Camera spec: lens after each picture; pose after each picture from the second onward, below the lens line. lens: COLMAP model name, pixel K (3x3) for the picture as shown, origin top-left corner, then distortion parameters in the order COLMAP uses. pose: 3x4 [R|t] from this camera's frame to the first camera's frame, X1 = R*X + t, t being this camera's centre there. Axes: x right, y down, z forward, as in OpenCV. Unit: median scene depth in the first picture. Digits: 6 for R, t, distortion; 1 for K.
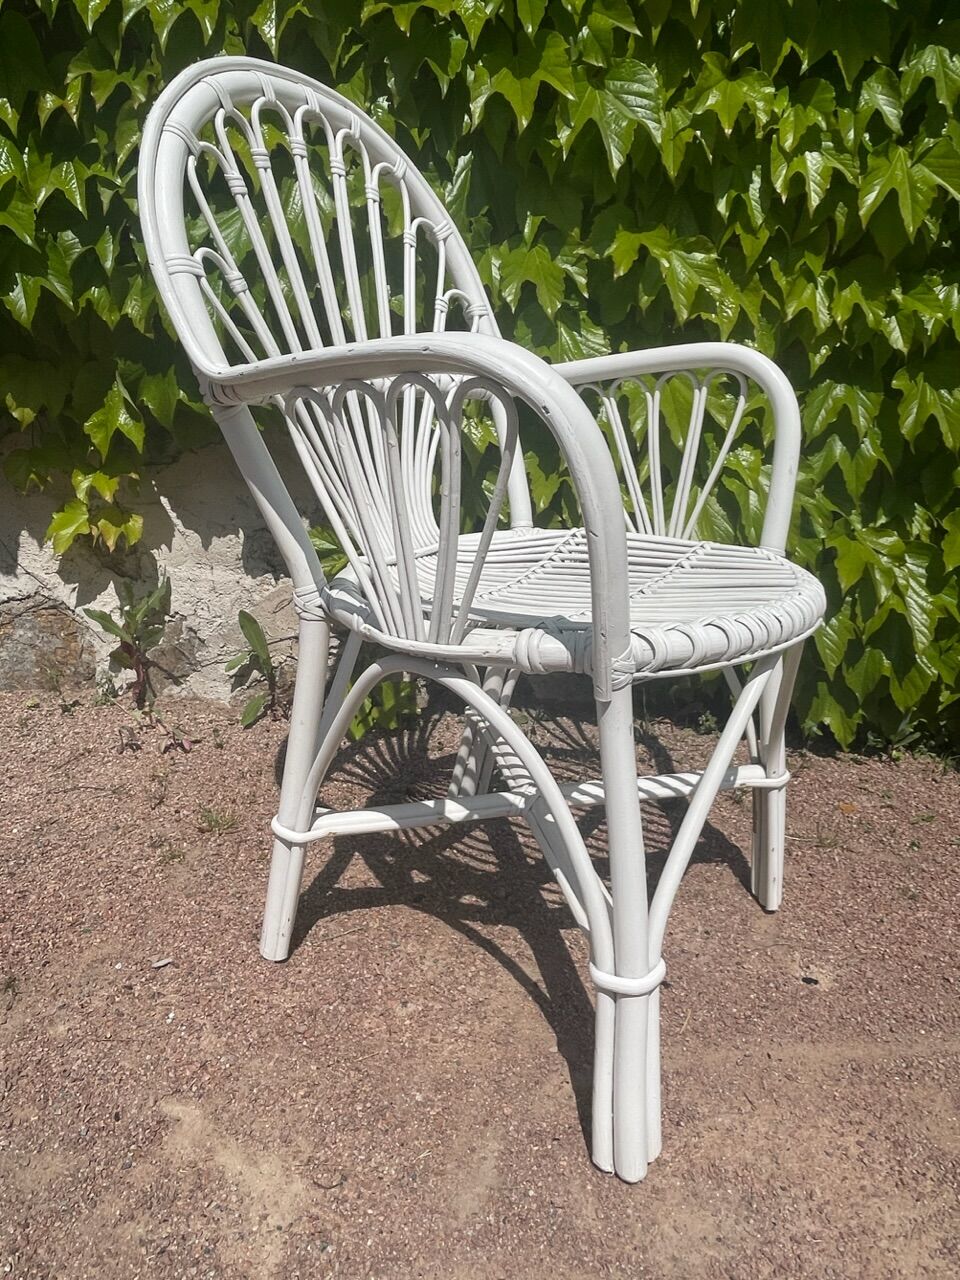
lens RADIAL K [[811.2, 0, 487.1], [0, 811.2, 626.6], [0, 0, 1]] dist [-0.010345, 0.003722]
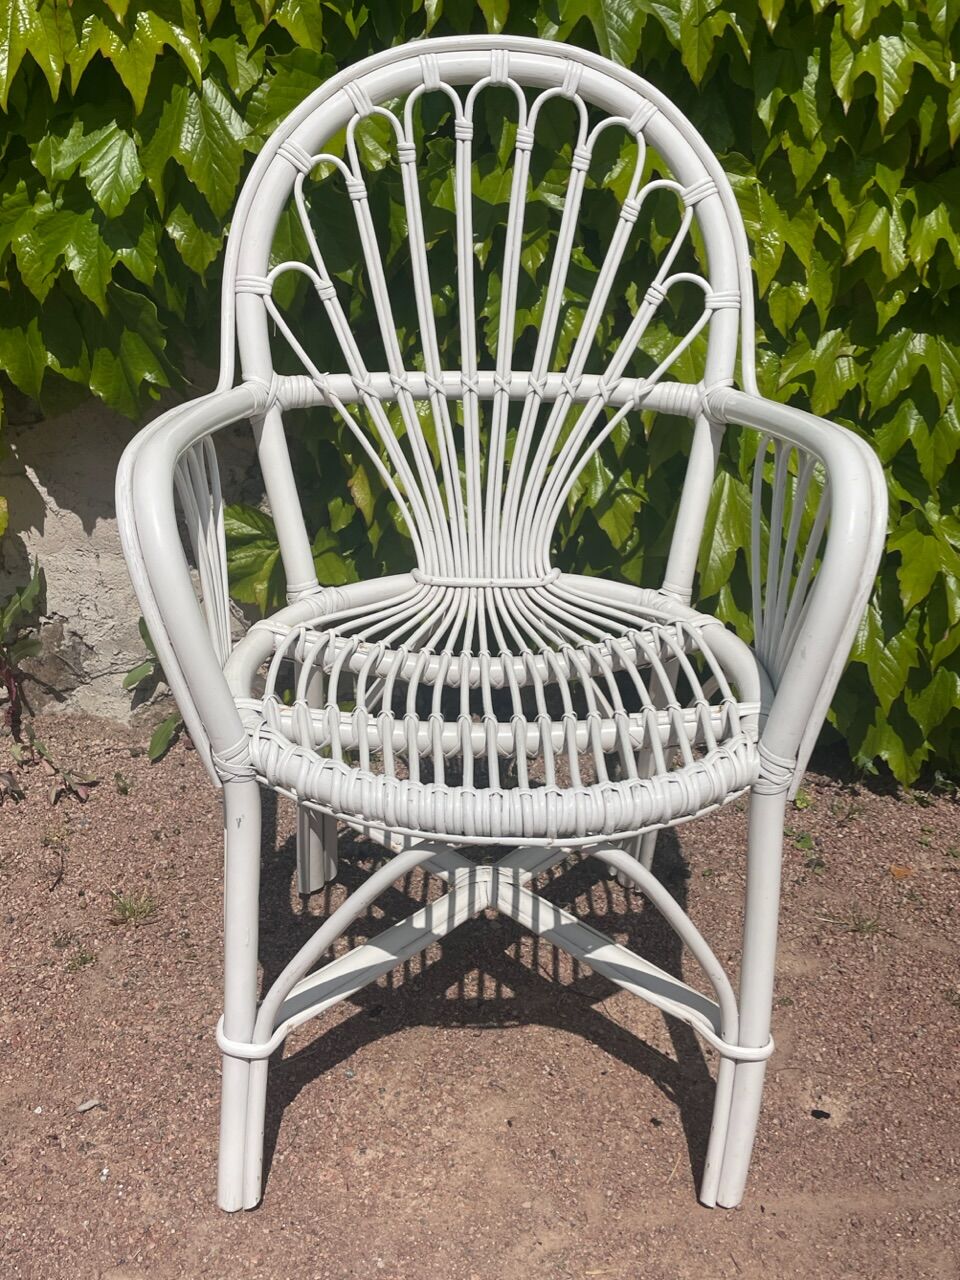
lens RADIAL K [[1185.8, 0, 473.7], [0, 1185.8, 631.9], [0, 0, 1]] dist [0.021177, 0.000000]
pose [[0.999958, -0.009109, 0.000999, 0.018572], [0.008838, 0.987489, 0.157439, -0.230463], [-0.002421, -0.157424, 0.987528, -0.161144]]
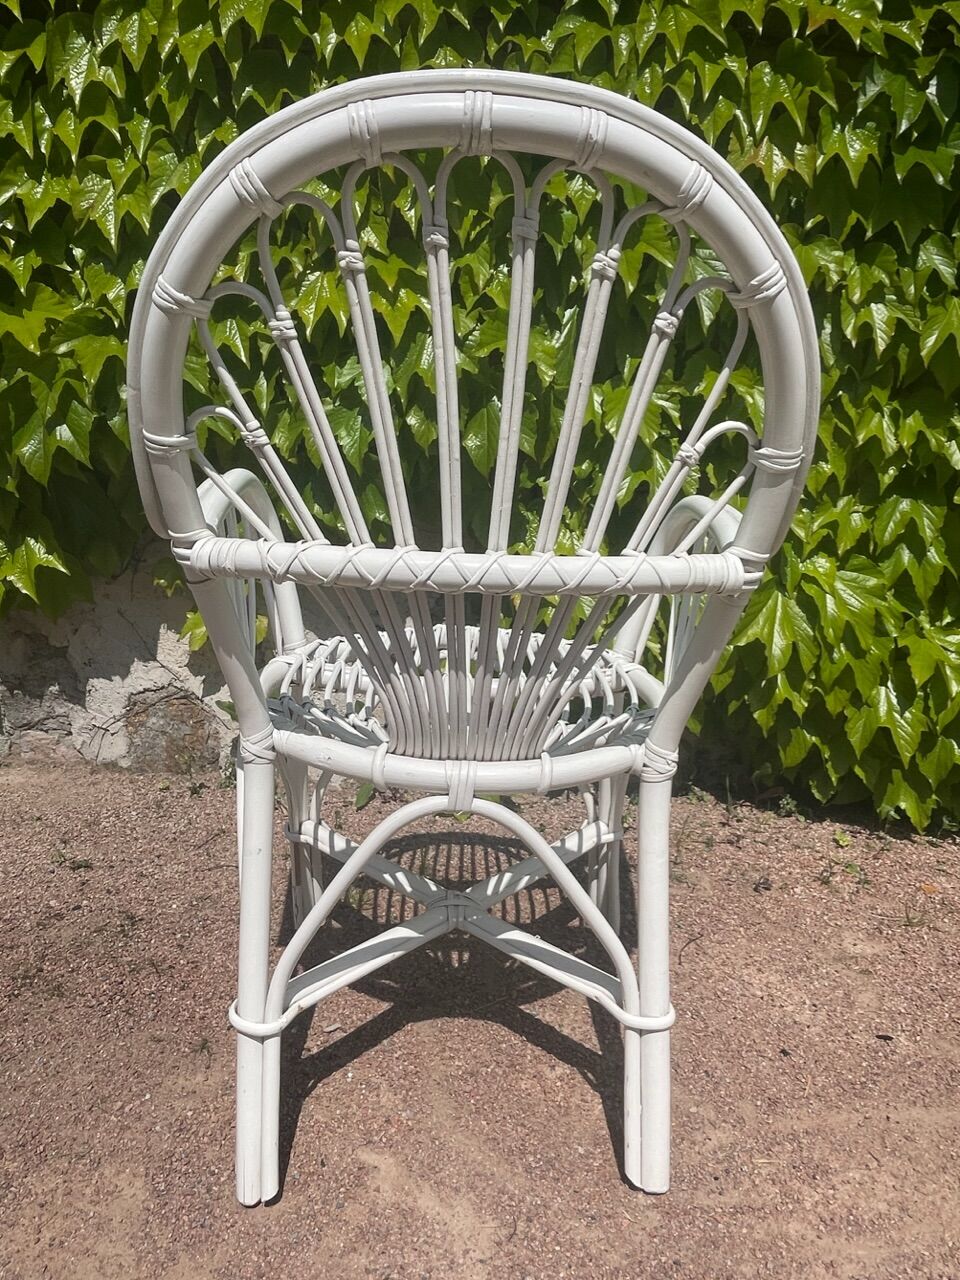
lens RADIAL K [[811.2, 0, 493.4], [0, 811.2, 632.8], [0, 0, 1]] dist [-0.010345, 0.003722]
pose [[0.999627, -0.002236, -0.027222, -0.112982], [0.000121, 0.996996, -0.077454, -0.034712], [0.027314, 0.077422, 0.996624, -0.122002]]
